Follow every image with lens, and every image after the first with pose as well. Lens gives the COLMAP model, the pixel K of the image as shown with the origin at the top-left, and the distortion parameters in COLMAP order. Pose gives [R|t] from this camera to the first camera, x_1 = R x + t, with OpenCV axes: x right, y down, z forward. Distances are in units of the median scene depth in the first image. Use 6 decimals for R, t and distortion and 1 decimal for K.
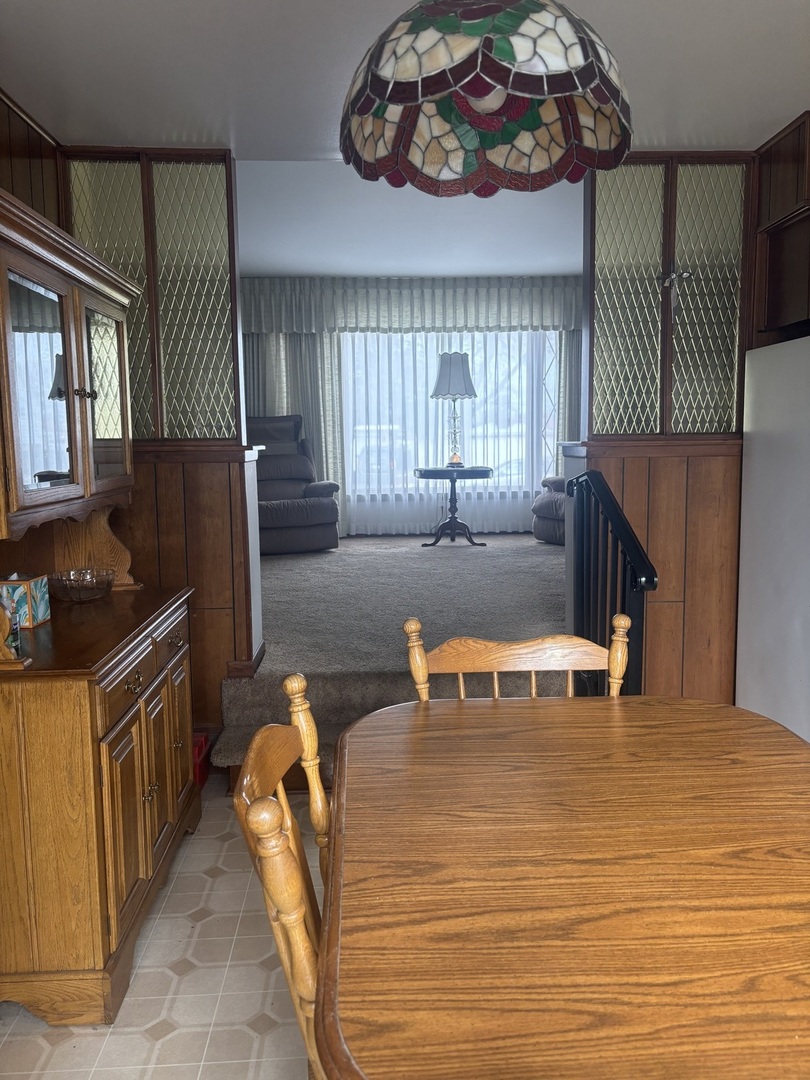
lens RADIAL K [[805.2, 0, 405.0], [0, 805.2, 540.0], [0, 0, 1]] dist [-0.002817, -0.007569]
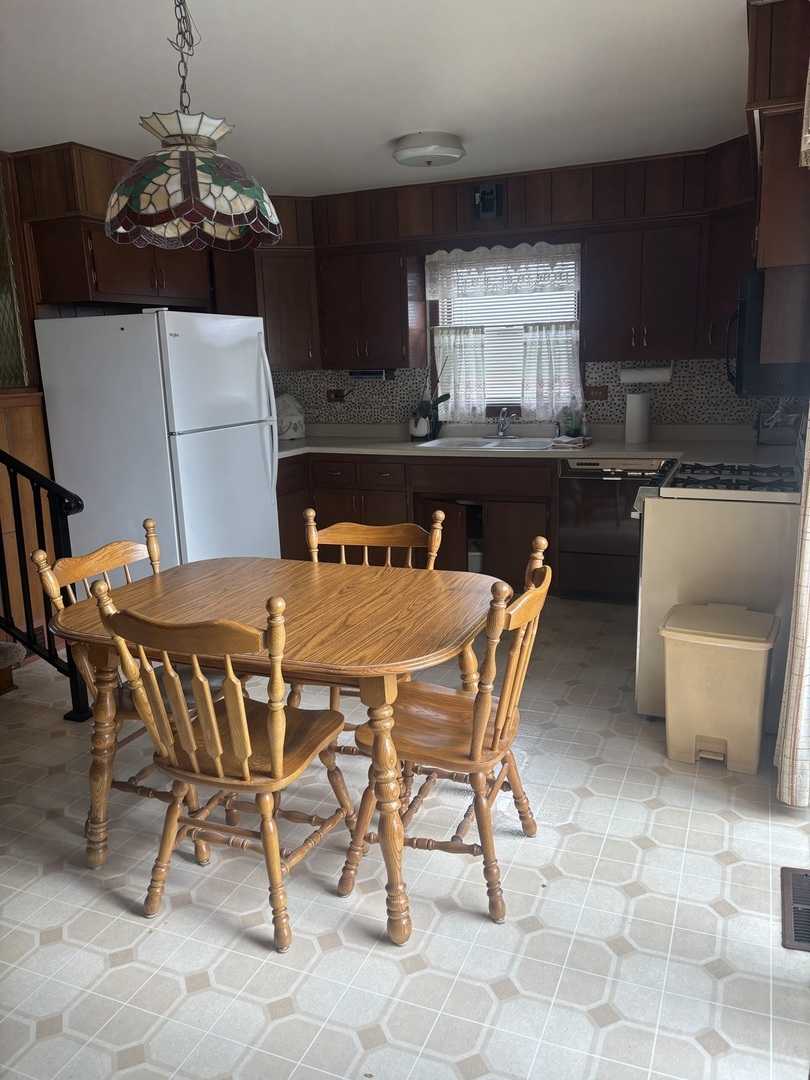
lens RADIAL K [[805.2, 0, 405.0], [0, 805.2, 540.0], [0, 0, 1]] dist [-0.002817, -0.007569]
pose [[0.440644, -0.200368, 0.875035, -1.567802], [0.134551, 0.978501, 0.156304, -0.071058], [-0.887541, 0.048863, 0.458130, -0.172906]]
